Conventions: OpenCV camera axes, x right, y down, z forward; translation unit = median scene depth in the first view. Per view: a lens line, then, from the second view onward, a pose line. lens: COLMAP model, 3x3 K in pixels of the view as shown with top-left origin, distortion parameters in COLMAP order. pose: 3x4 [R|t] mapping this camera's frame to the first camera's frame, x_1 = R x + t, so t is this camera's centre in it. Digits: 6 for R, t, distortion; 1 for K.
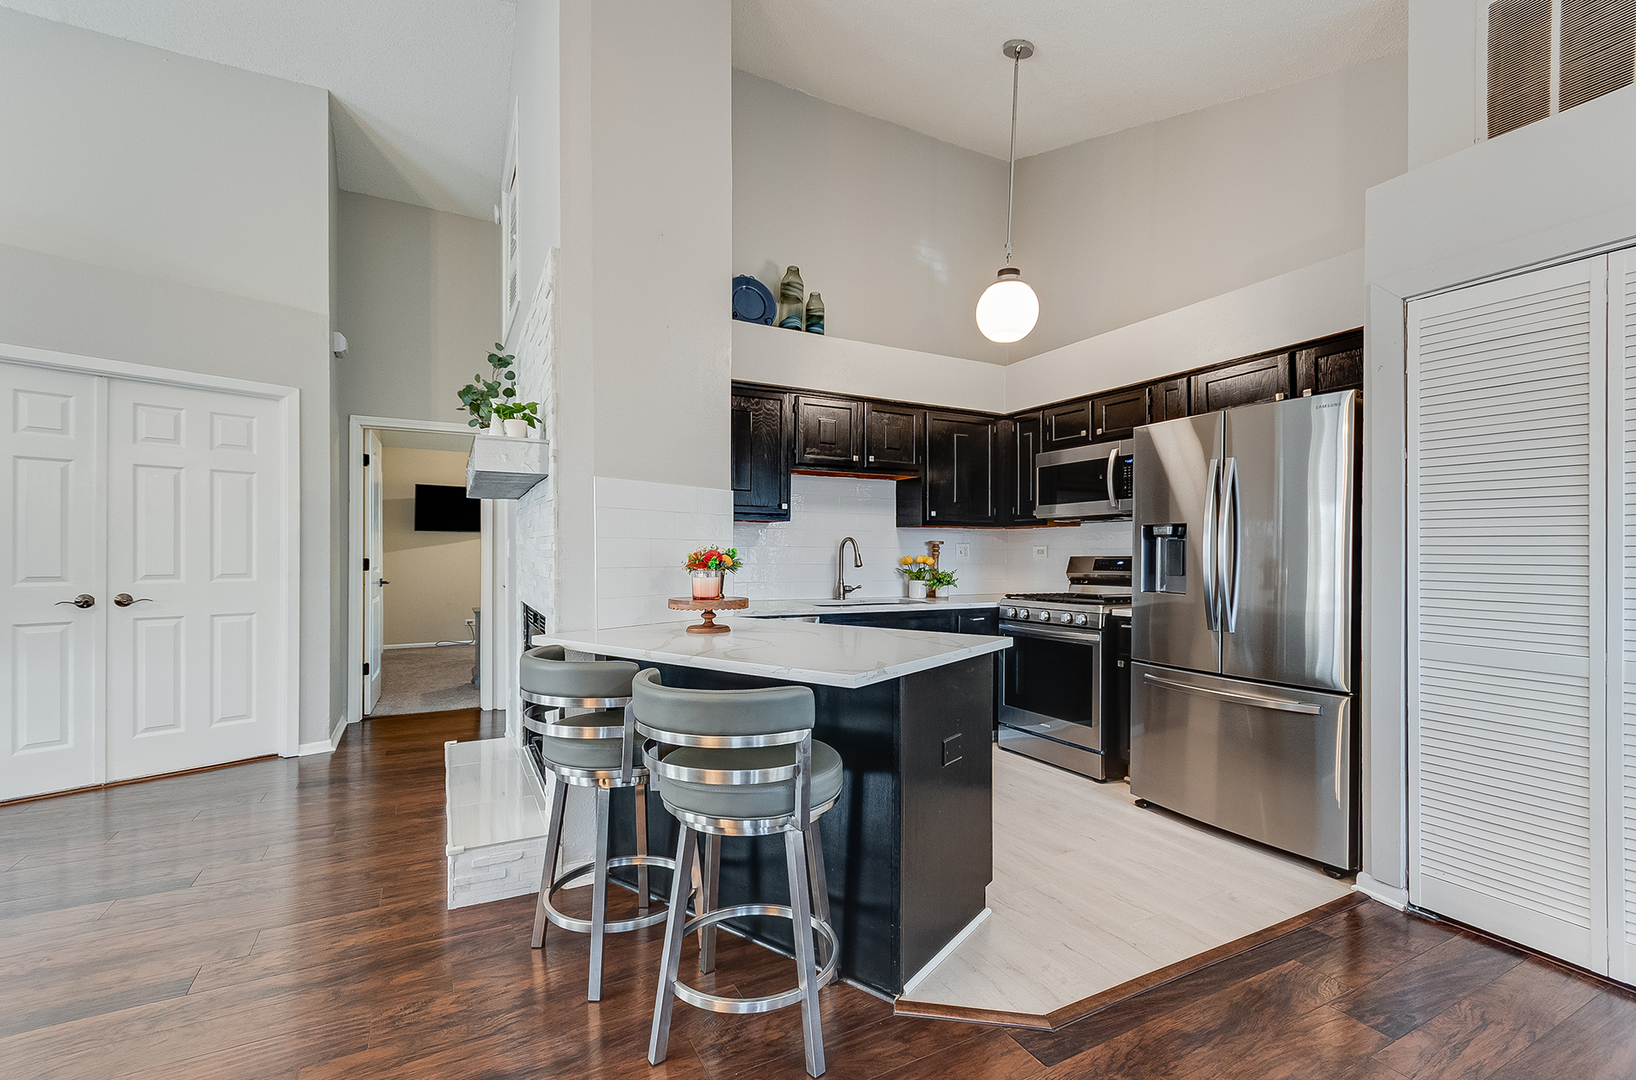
lens RADIAL K [[719.3, 0, 828.7], [0, 719.3, 554.2], [0, 0, 1]] dist [0.000894, 0.000113]
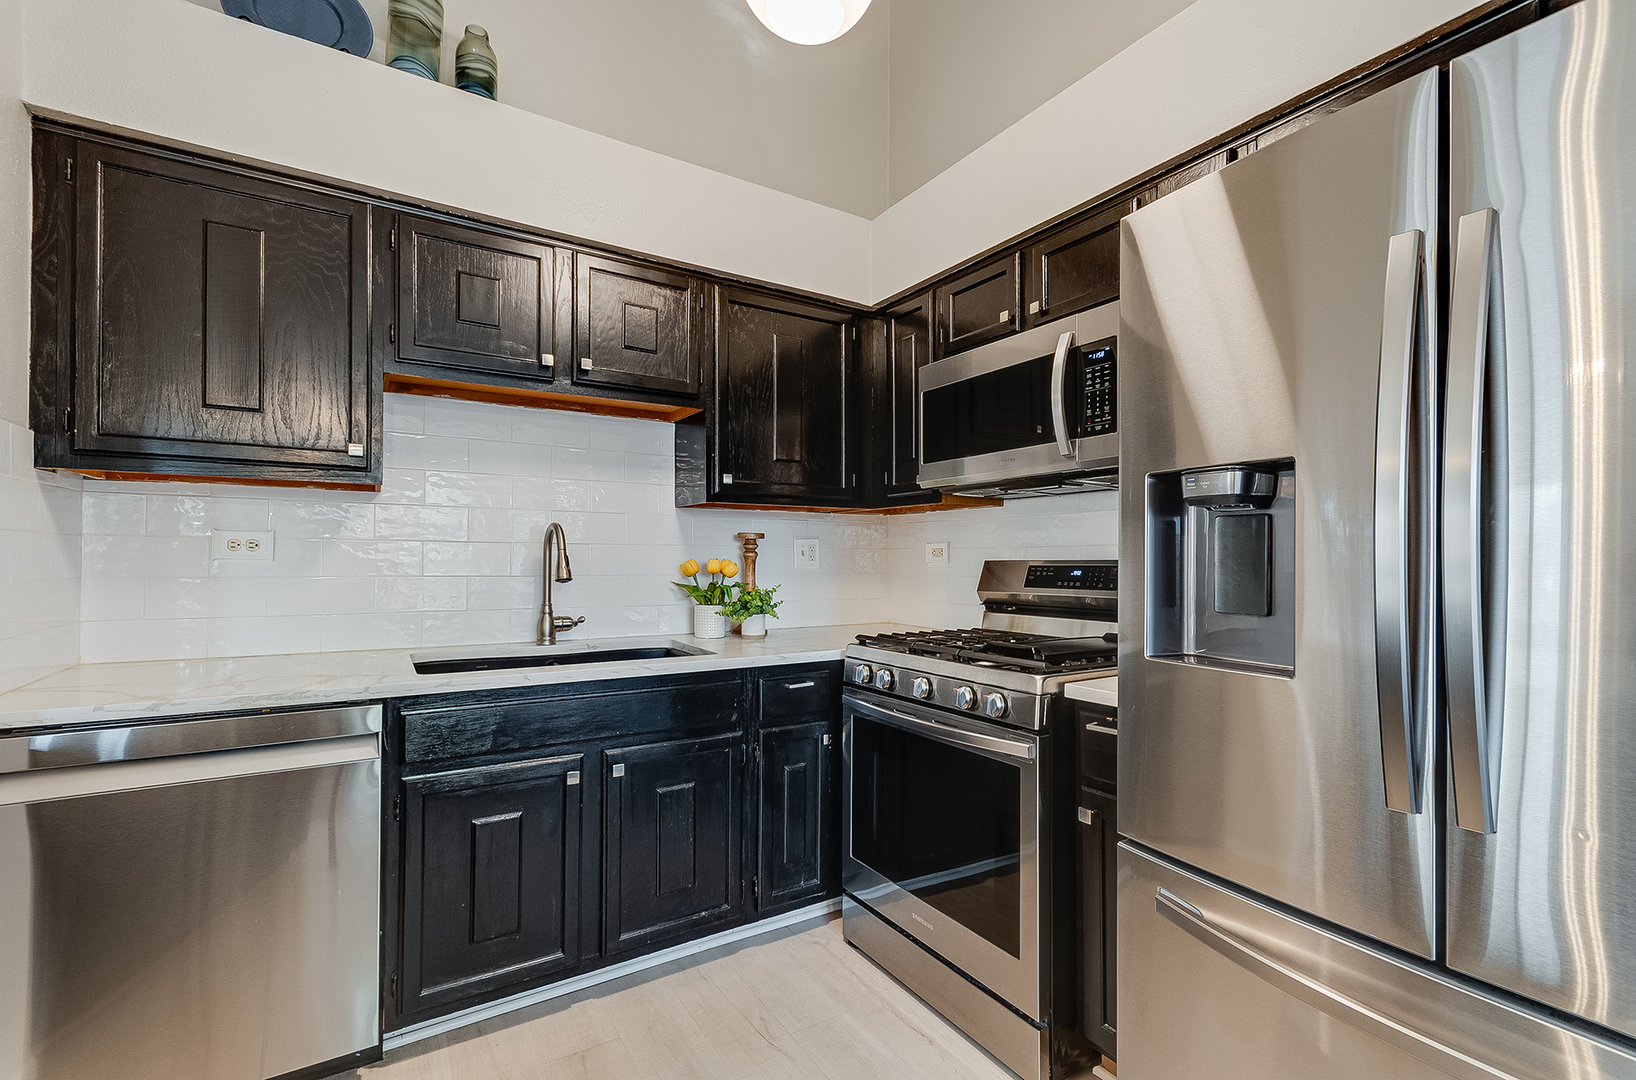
lens RADIAL K [[717.2, 0, 820.4], [0, 717.2, 545.6], [0, 0, 1]] dist [-0.000626, 0.000046]
pose [[0.998356, 0.000388, 0.057324, 0.192536], [0.000650, 0.999836, -0.018091, 0.001621], [-0.057321, 0.018098, 0.998192, 0.497380]]
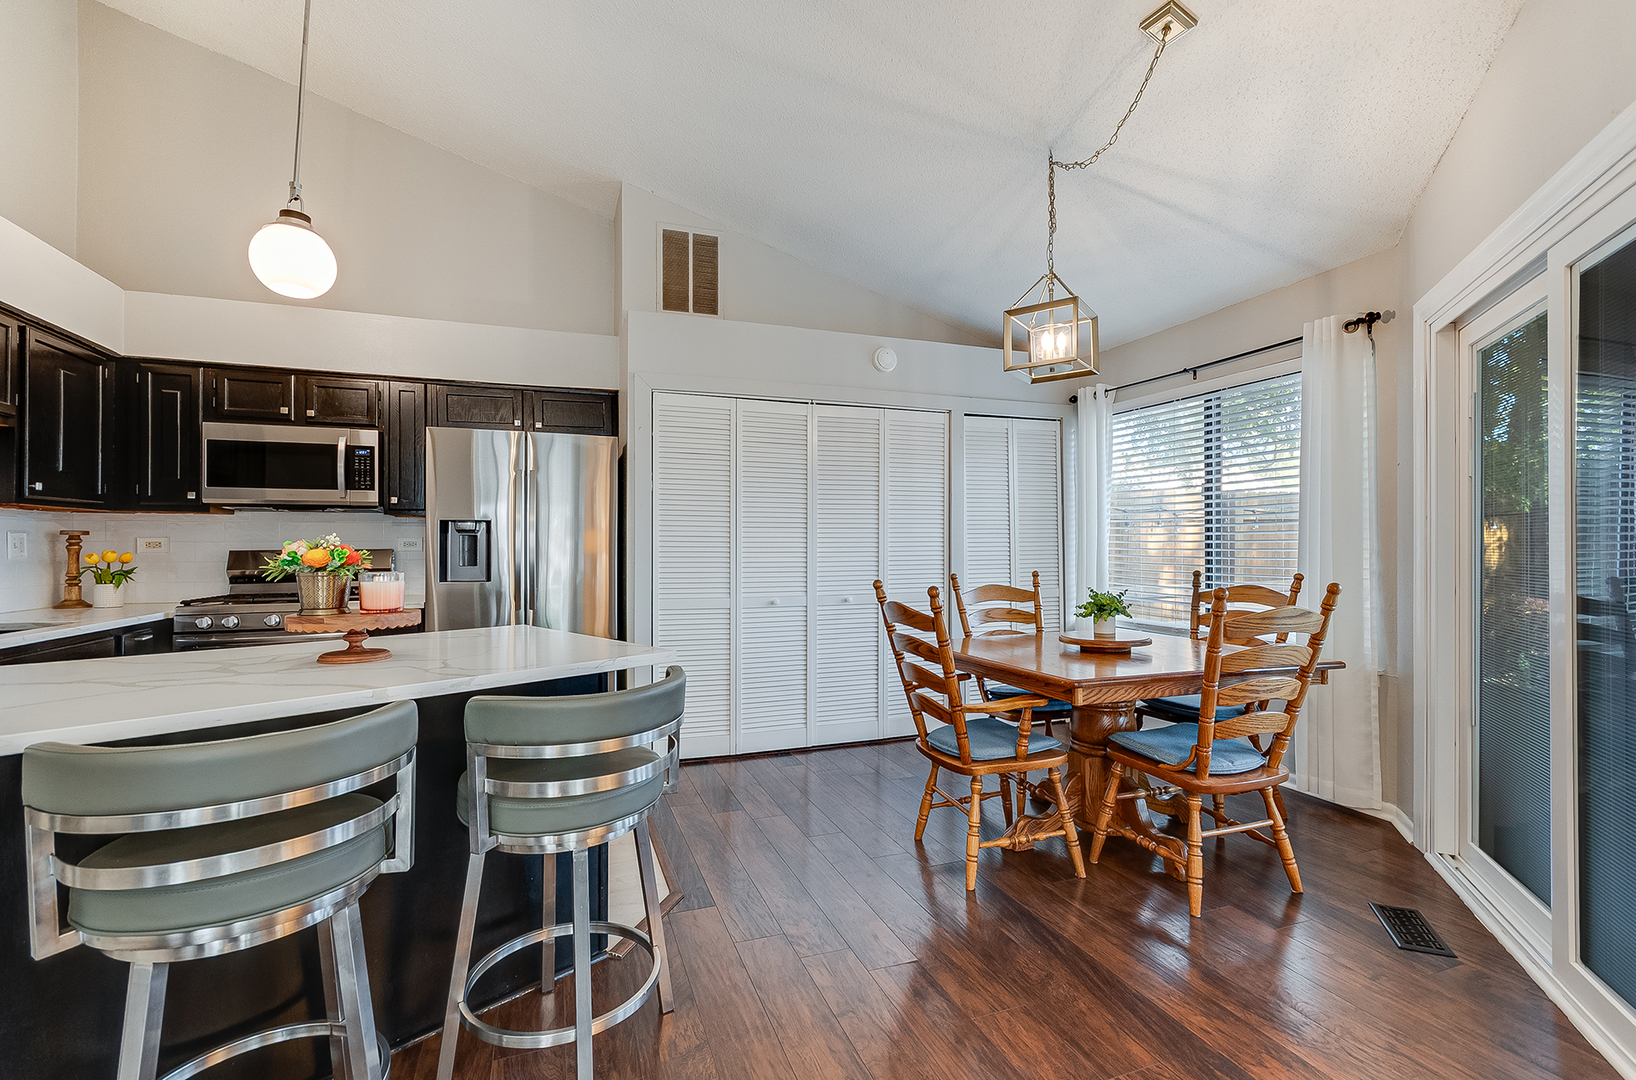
lens RADIAL K [[717.2, 0, 820.4], [0, 717.2, 545.6], [0, 0, 1]] dist [-0.000626, 0.000046]
pose [[0.155110, -0.004445, 0.987887, -0.405098], [0.003576, 0.999986, 0.003938, -0.003306], [-0.987891, 0.002922, 0.155124, 0.211196]]
